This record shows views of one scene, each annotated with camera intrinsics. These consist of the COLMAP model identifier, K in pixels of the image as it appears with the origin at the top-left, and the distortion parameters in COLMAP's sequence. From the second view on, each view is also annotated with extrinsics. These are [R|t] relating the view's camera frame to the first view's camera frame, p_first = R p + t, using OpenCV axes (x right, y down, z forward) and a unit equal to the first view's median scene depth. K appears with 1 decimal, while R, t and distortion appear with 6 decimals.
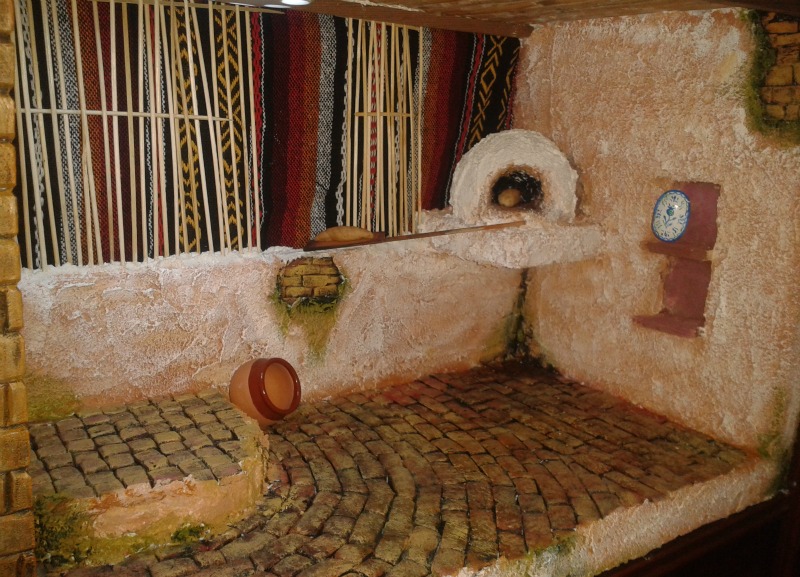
lens RADIAL K [[774.7, 0, 398.2], [0, 774.7, 284.4], [0, 0, 1]] dist [0.189628, -0.474163]
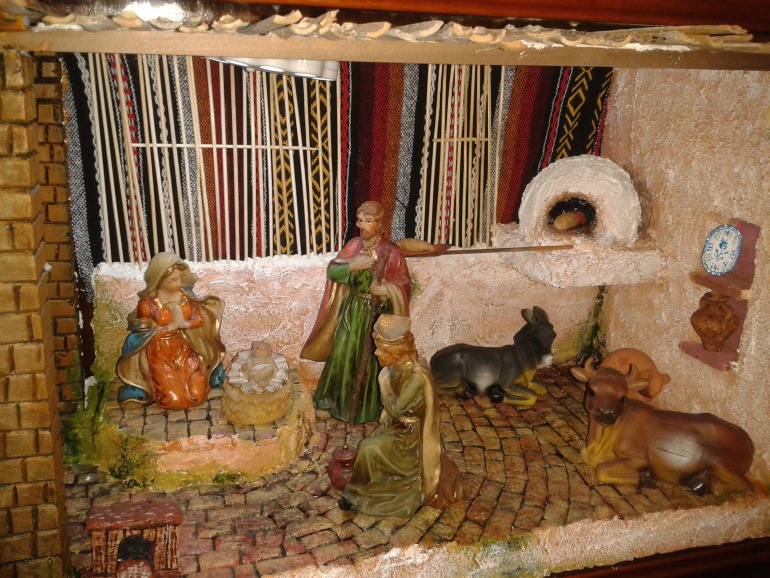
lens RADIAL K [[746.8, 0, 388.0], [0, 746.8, 285.7], [0, 0, 1]] dist [0.209356, -0.544162]
pose [[0.945980, 0.090026, -0.311474, 0.262156], [-0.070249, 0.994768, 0.074168, -0.088552], [0.316522, -0.048280, 0.947356, -0.082871]]
